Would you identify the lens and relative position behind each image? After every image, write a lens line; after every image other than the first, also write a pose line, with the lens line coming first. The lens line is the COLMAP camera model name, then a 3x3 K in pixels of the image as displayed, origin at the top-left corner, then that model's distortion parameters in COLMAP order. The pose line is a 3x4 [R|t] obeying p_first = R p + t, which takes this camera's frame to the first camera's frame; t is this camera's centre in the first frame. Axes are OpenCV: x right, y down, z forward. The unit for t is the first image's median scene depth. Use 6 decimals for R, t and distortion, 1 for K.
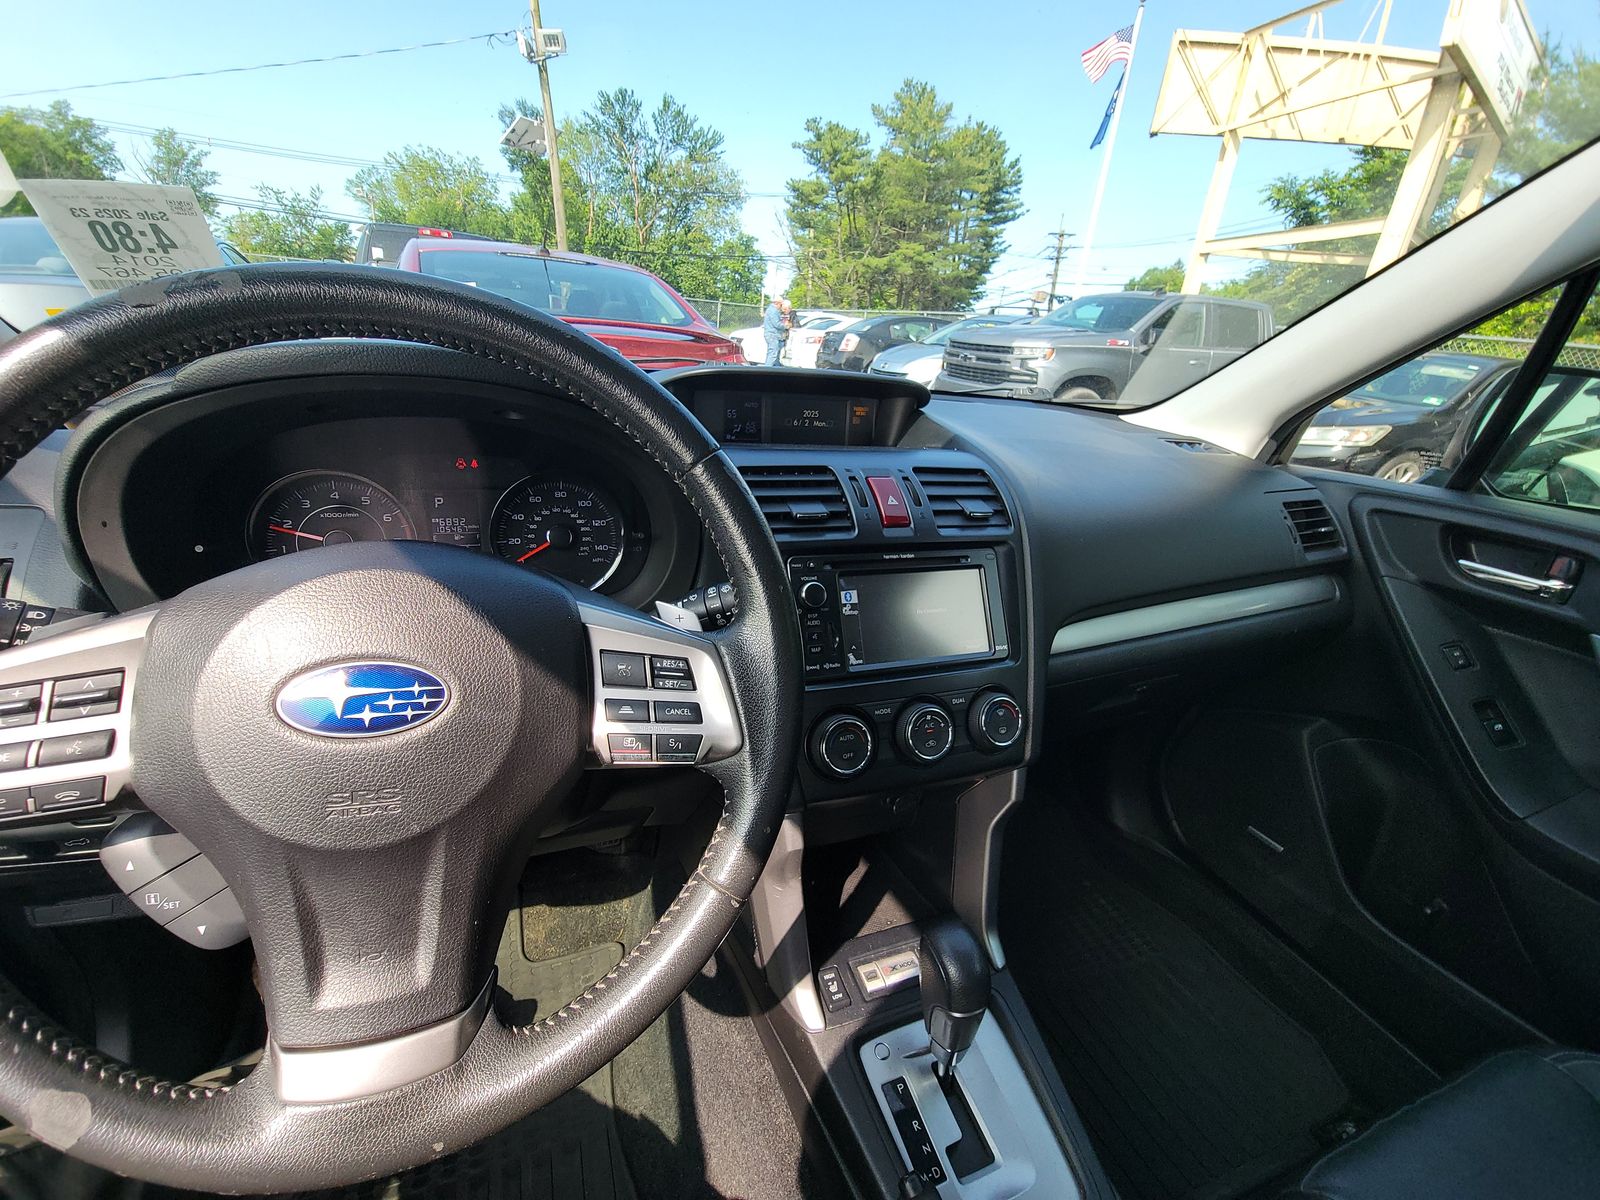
lens RADIAL K [[650.9, 0, 799.1], [0, 650.9, 597.3], [0, 0, 1]] dist [0.000532, -0.004507]
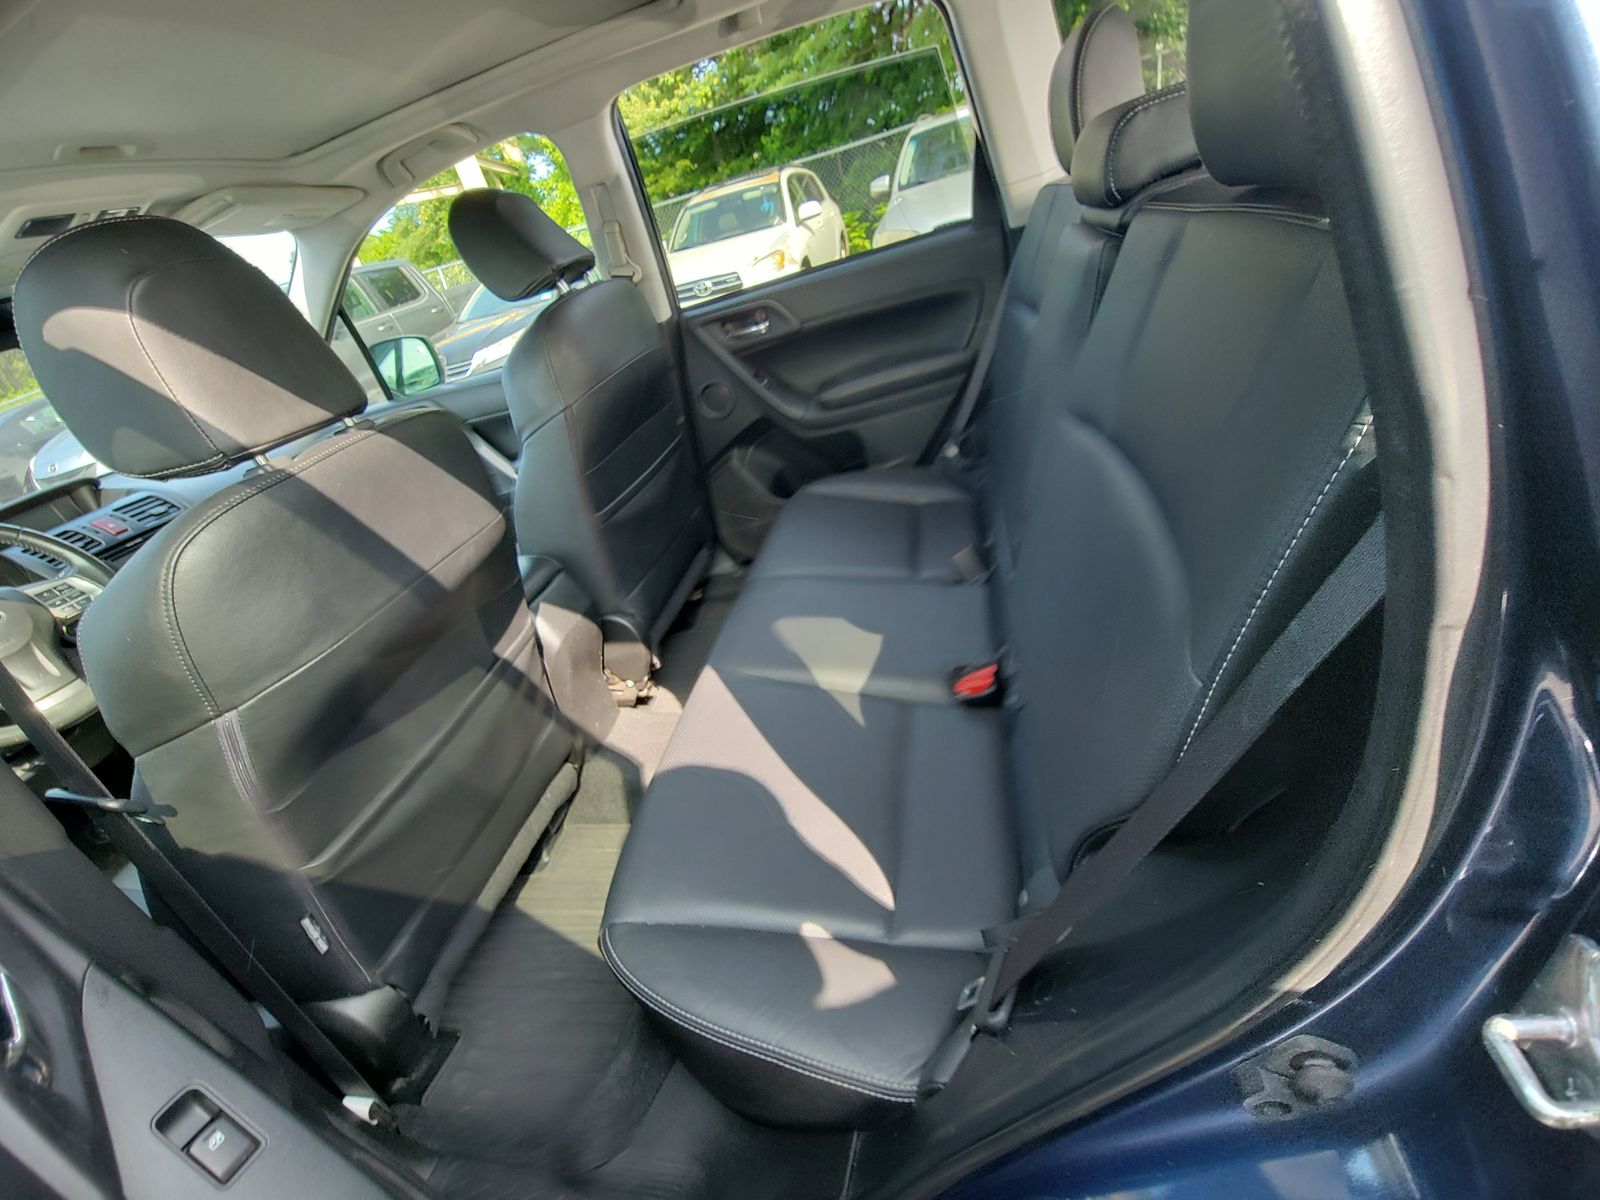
lens RADIAL K [[650.9, 0, 799.1], [0, 650.9, 597.3], [0, 0, 1]] dist [0.000532, -0.004507]
pose [[0.484294, -0.612834, 0.624415, -0.196902], [0.571609, 0.761944, 0.304475, 0.549148], [-0.662361, 0.209466, 0.719306, -1.642511]]
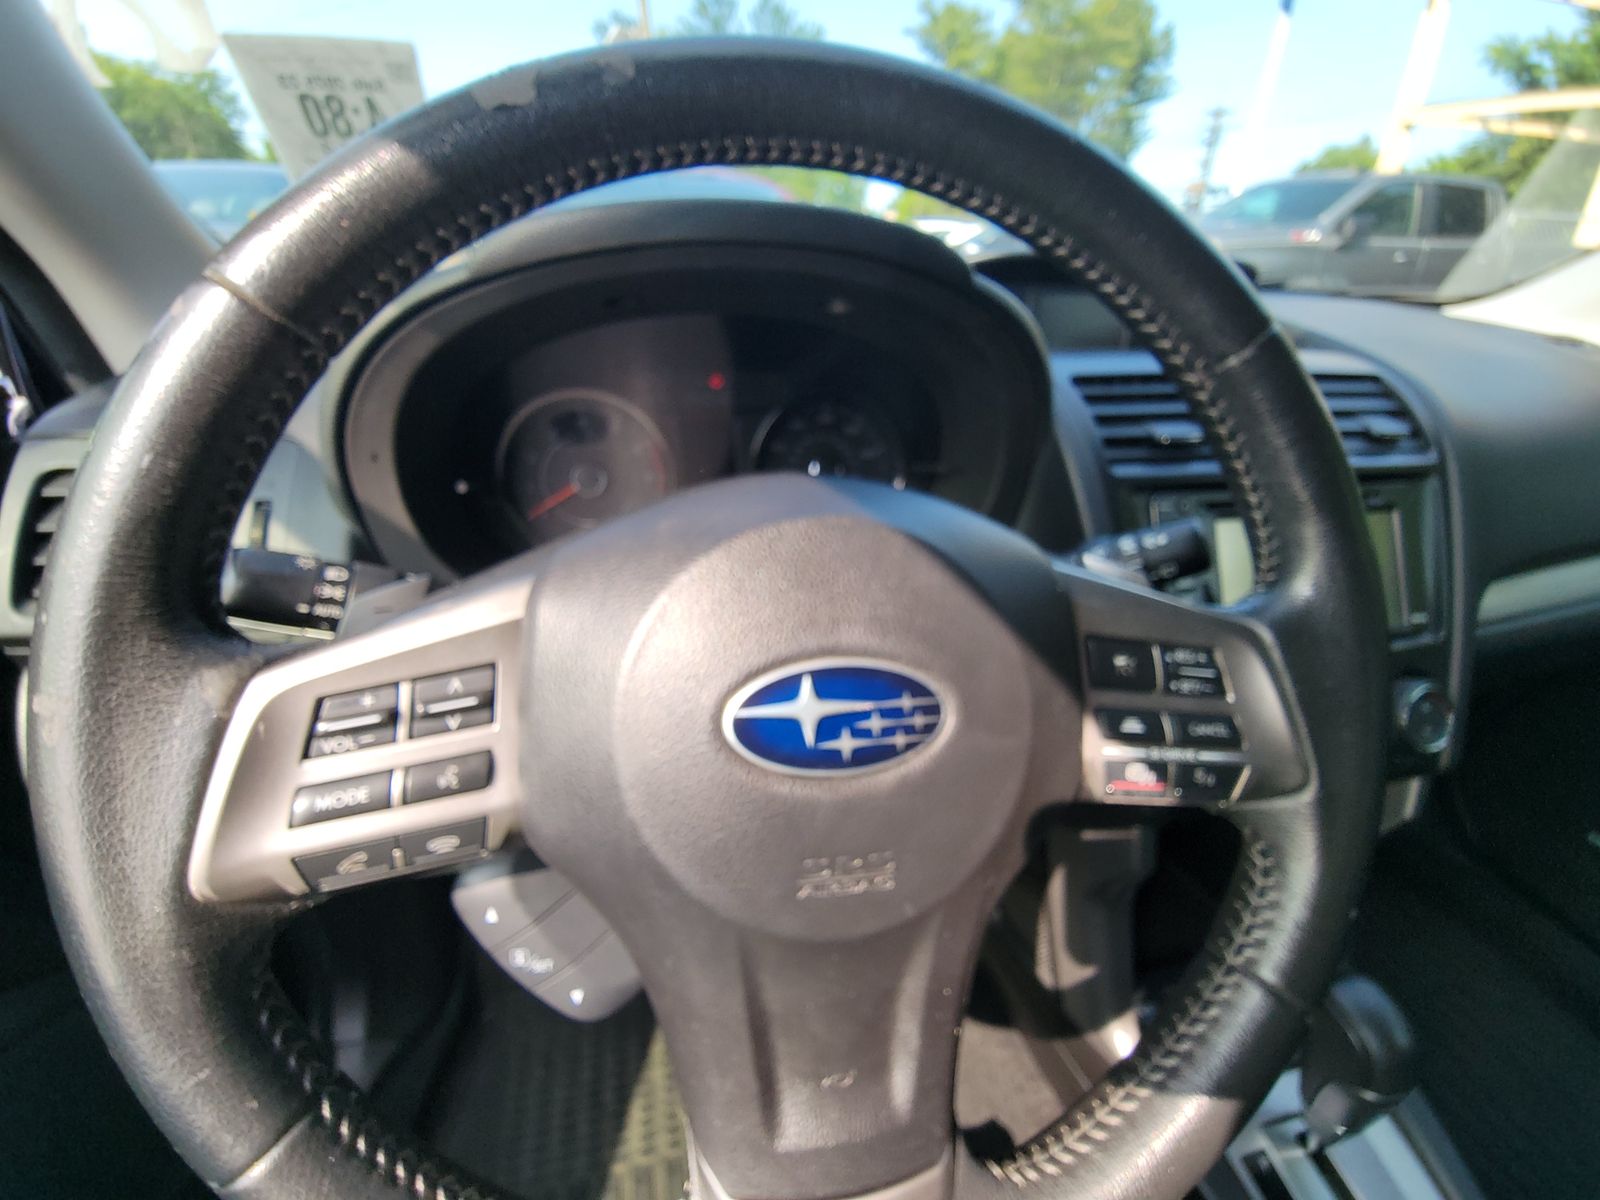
lens RADIAL K [[664.4, 0, 803.3], [0, 664.4, 603.2], [0, 0, 1]] dist [0.000178, -0.005305]
pose [[0.989523, 0.015566, -0.143536, -0.209115], [-0.001434, 0.995182, 0.098034, -0.008122], [0.144370, -0.096801, 0.984778, 0.119895]]
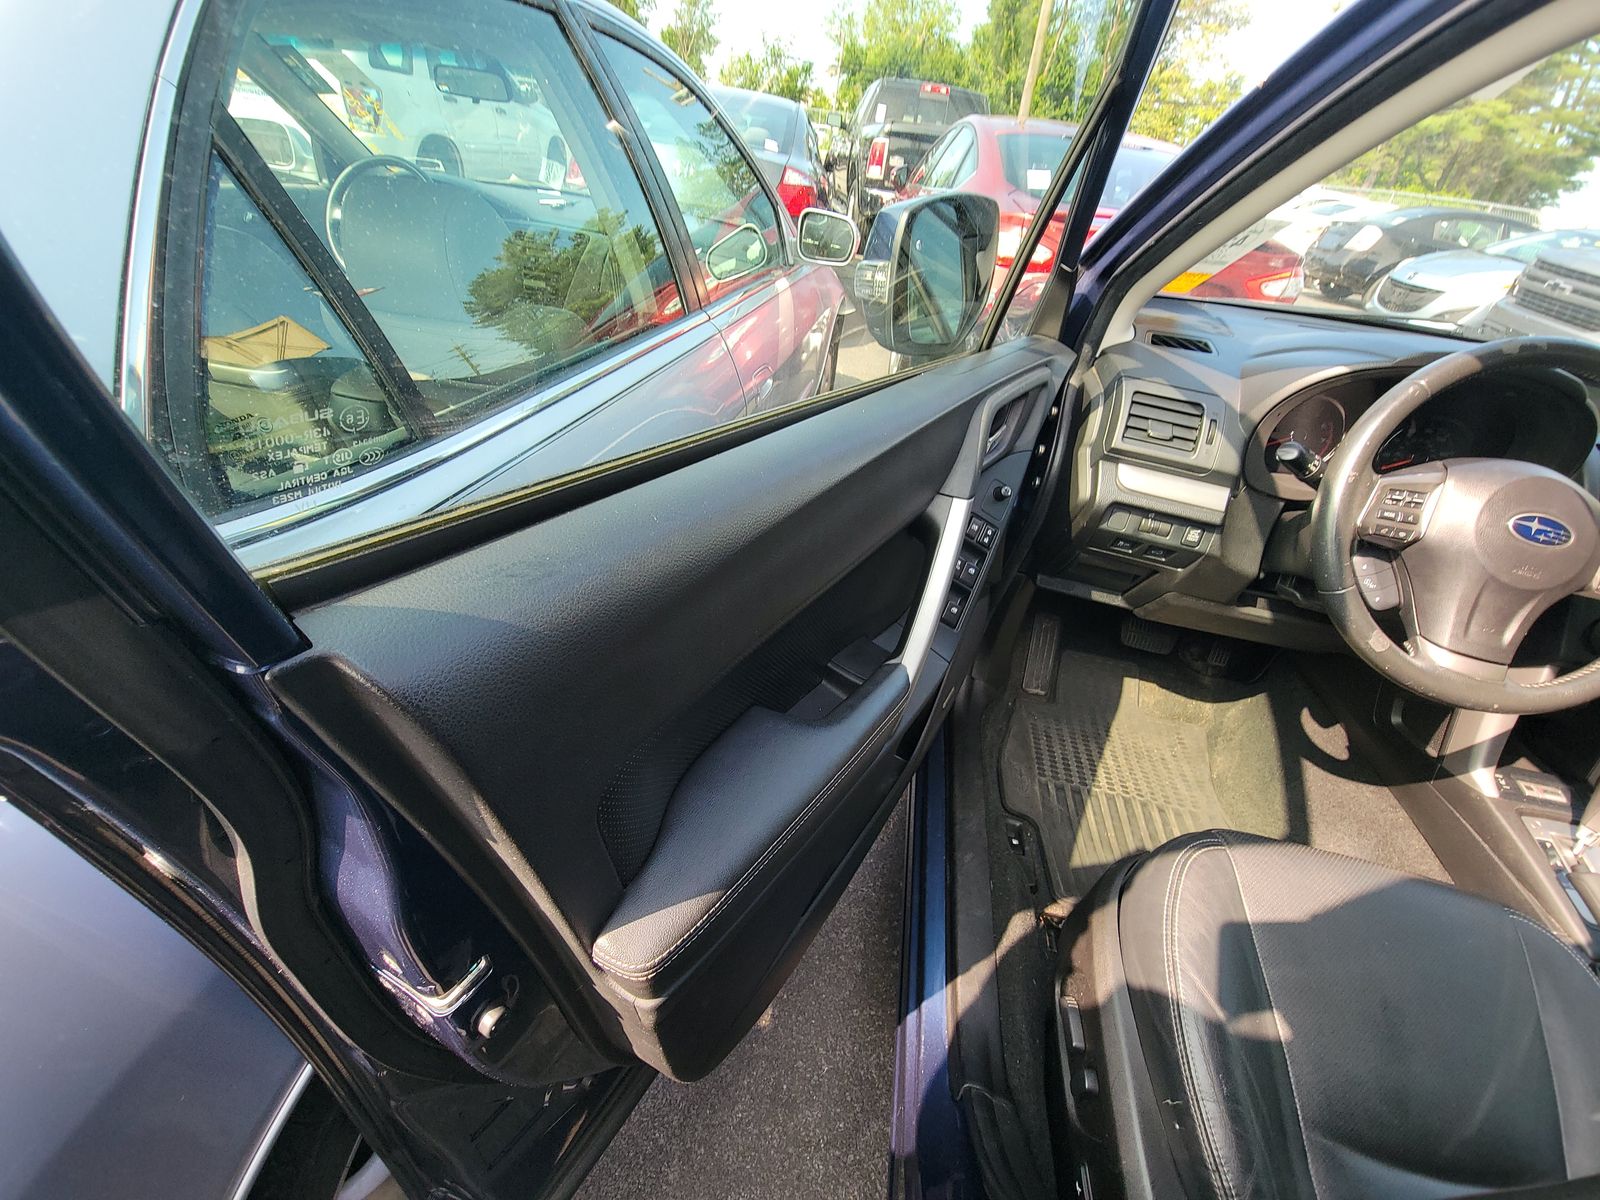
lens RADIAL K [[632.6, 0, 806.8], [0, 632.6, 602.3], [0, 0, 1]] dist [0.049455, -0.027971]
pose [[0.854535, 0.321812, -0.407684, -0.673226], [-0.244622, 0.941782, 0.230665, 0.181575], [0.458180, -0.097383, 0.883509, -0.838351]]
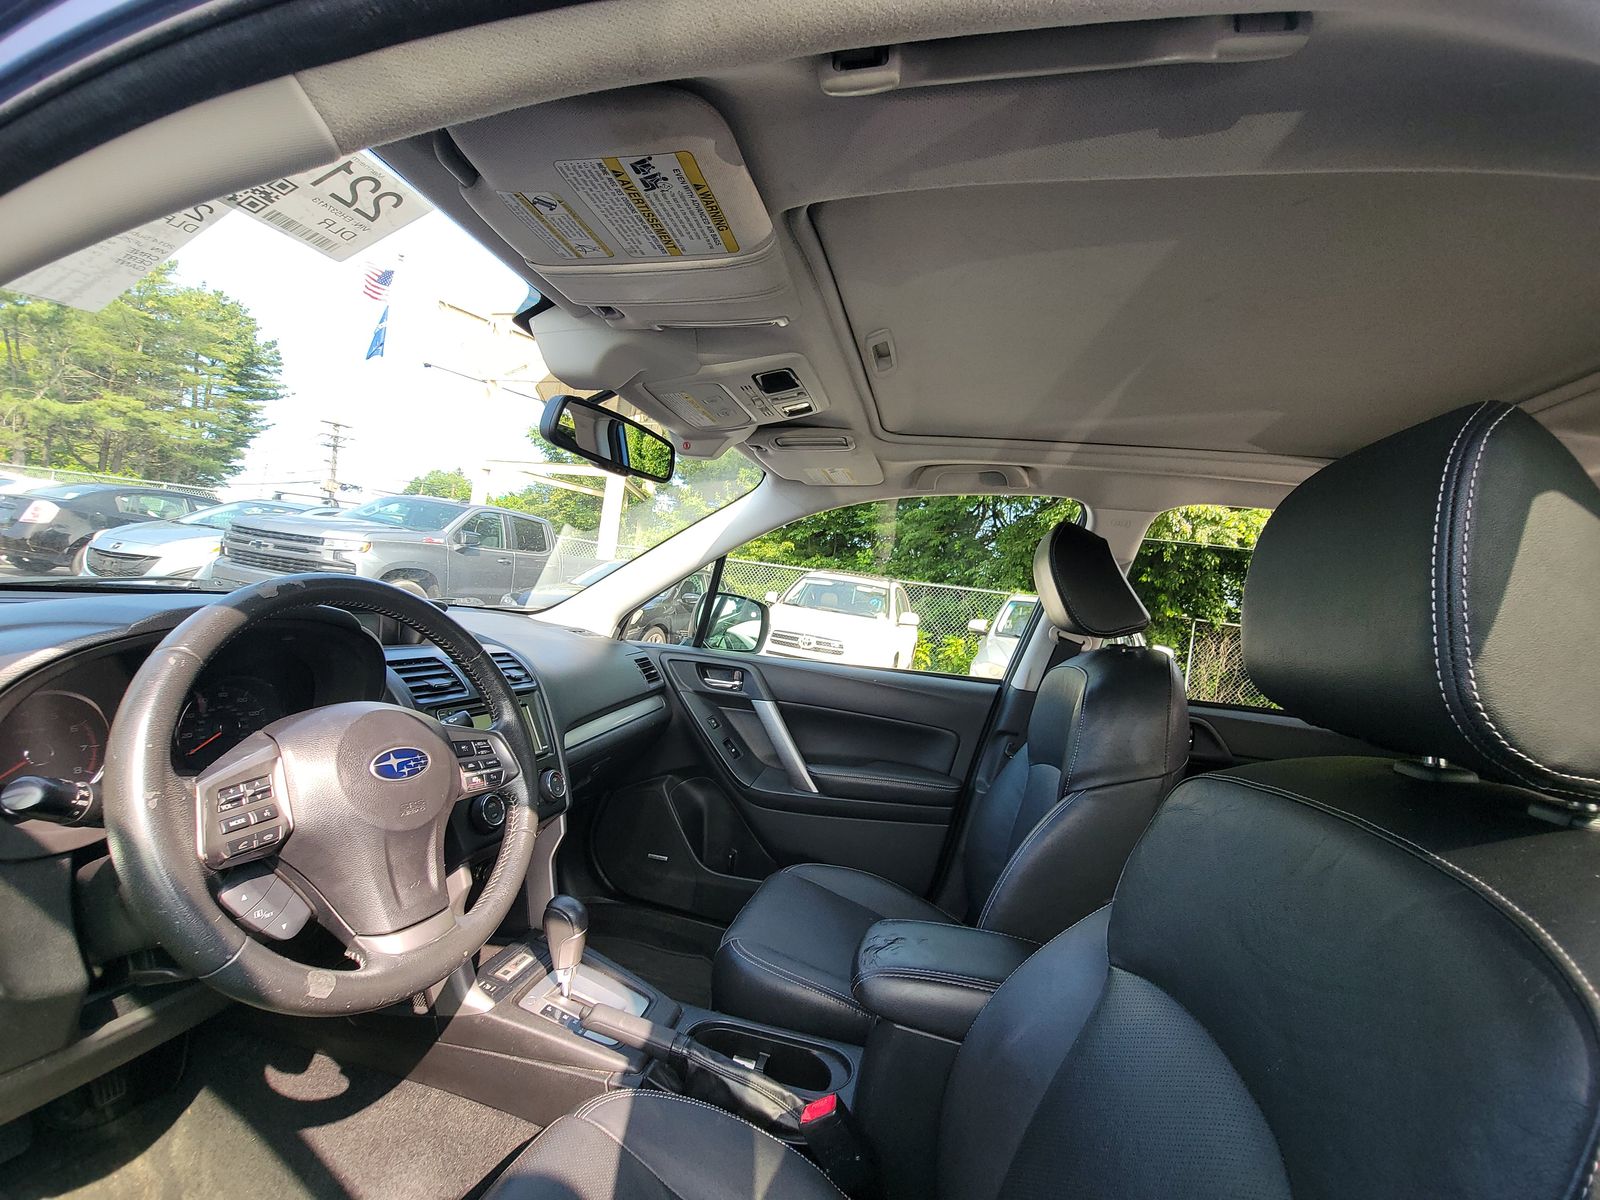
lens RADIAL K [[650.9, 0, 799.1], [0, 650.9, 597.3], [0, 0, 1]] dist [0.000532, -0.004507]
pose [[0.565513, -0.002903, 0.824734, -0.599757], [0.230484, 0.960707, -0.154659, 0.092157], [-0.791879, 0.277550, 0.543961, -0.508074]]
